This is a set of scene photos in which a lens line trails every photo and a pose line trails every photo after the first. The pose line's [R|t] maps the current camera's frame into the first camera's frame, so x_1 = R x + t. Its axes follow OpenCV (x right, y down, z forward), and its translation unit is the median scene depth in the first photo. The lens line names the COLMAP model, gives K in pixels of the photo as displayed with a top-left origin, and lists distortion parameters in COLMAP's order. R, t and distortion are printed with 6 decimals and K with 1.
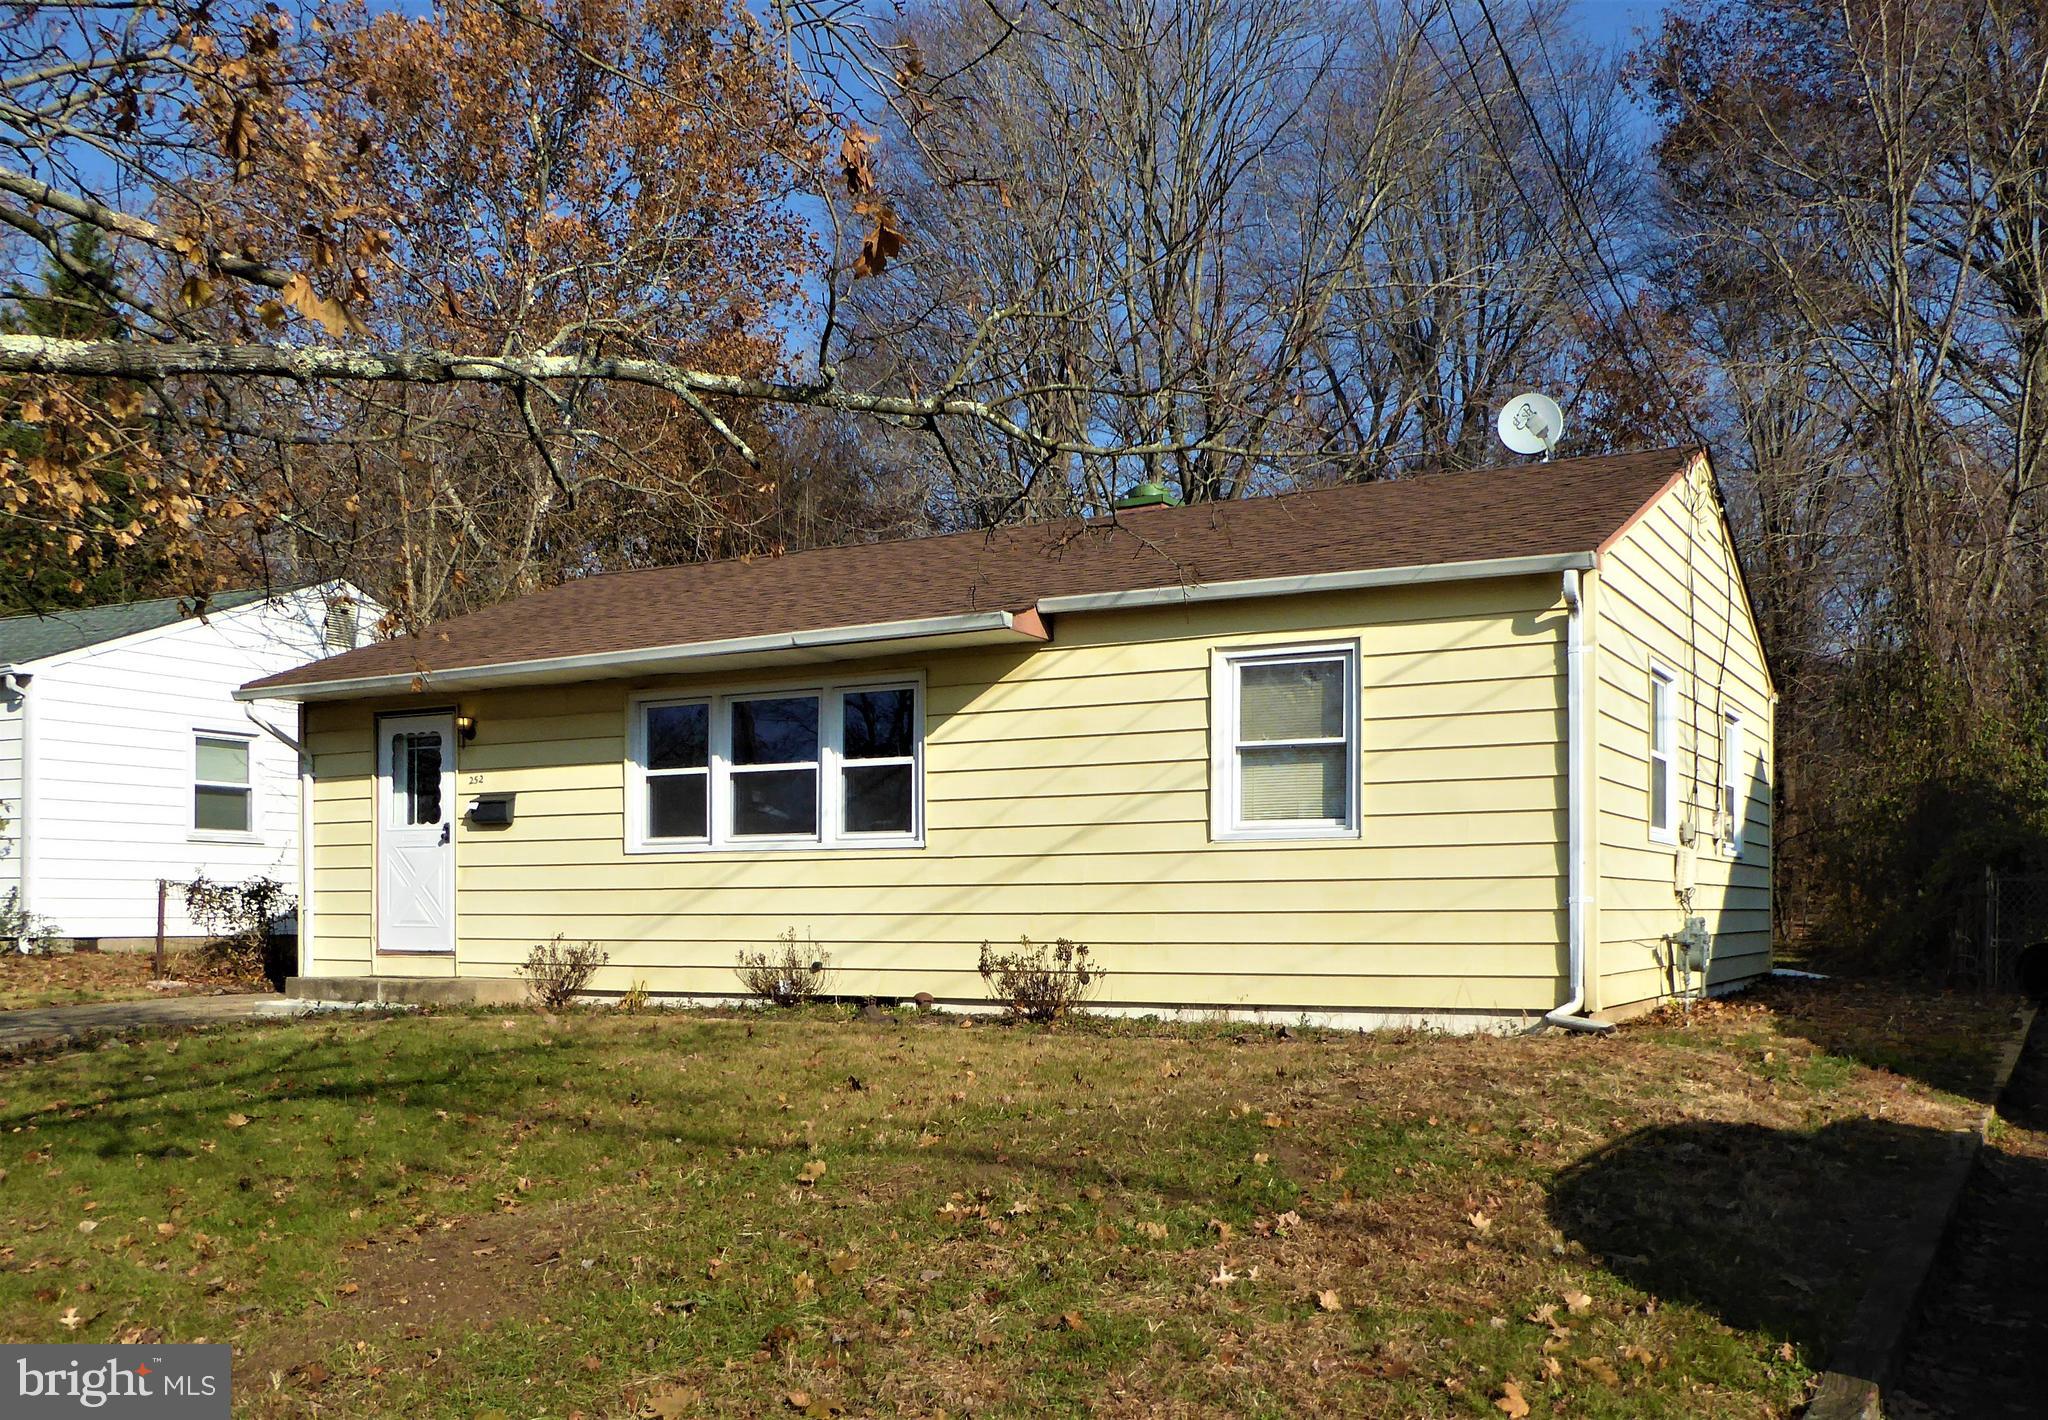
lens RADIAL K [[1515.5, 0, 1024.0], [0, 1515.5, 710.0], [0, 0, 1]] dist [-0.028961, 0.008176]
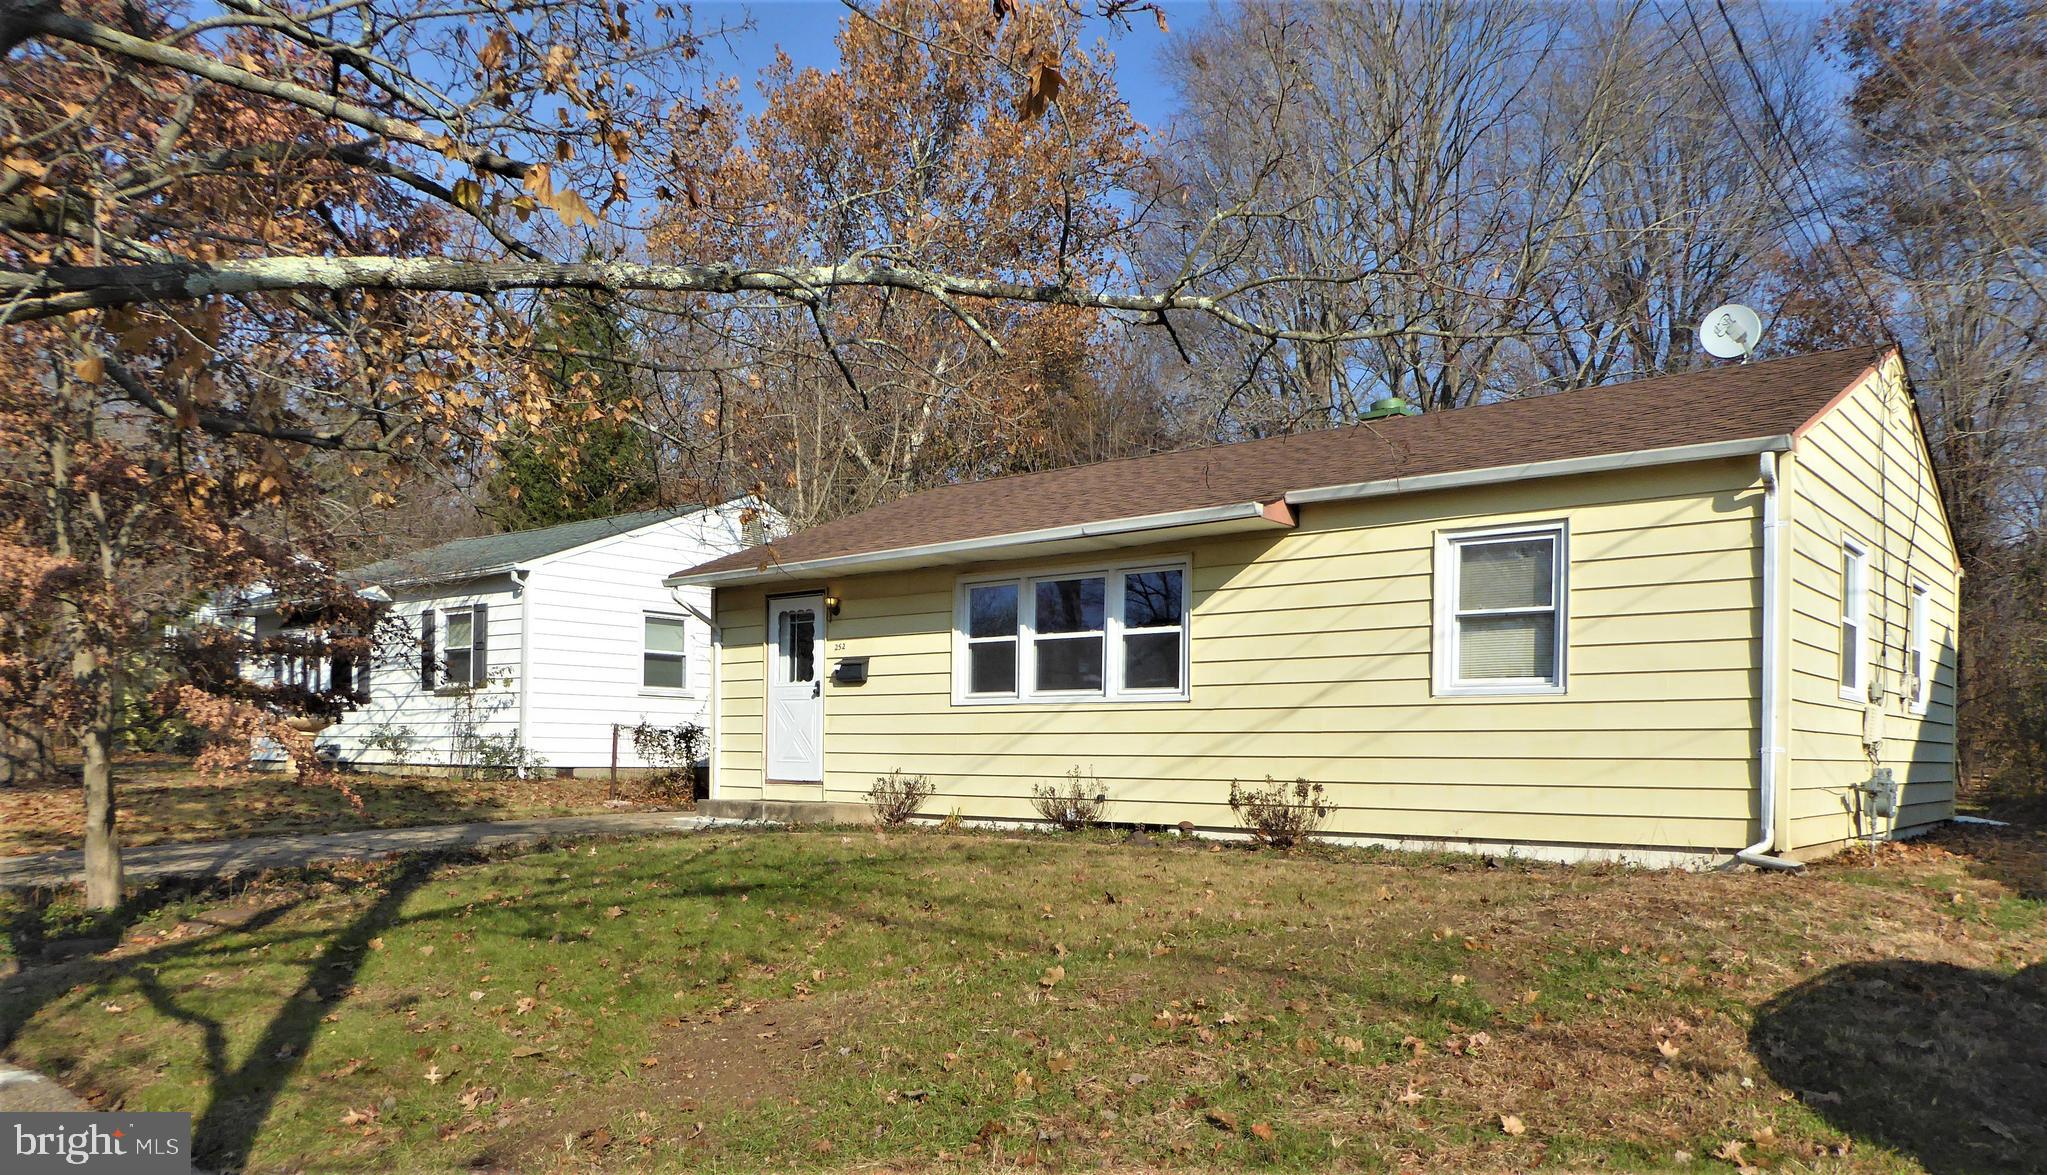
lens RADIAL K [[1450.0, 0, 970.8], [0, 1450.0, 617.3], [0, 0, 1]] dist [-0.036527, 0.004798]
pose [[0.987070, -0.000163, -0.160288, -0.046270], [0.007198, 0.999036, 0.043311, -0.023275], [0.160127, -0.043905, 0.986120, -0.137166]]
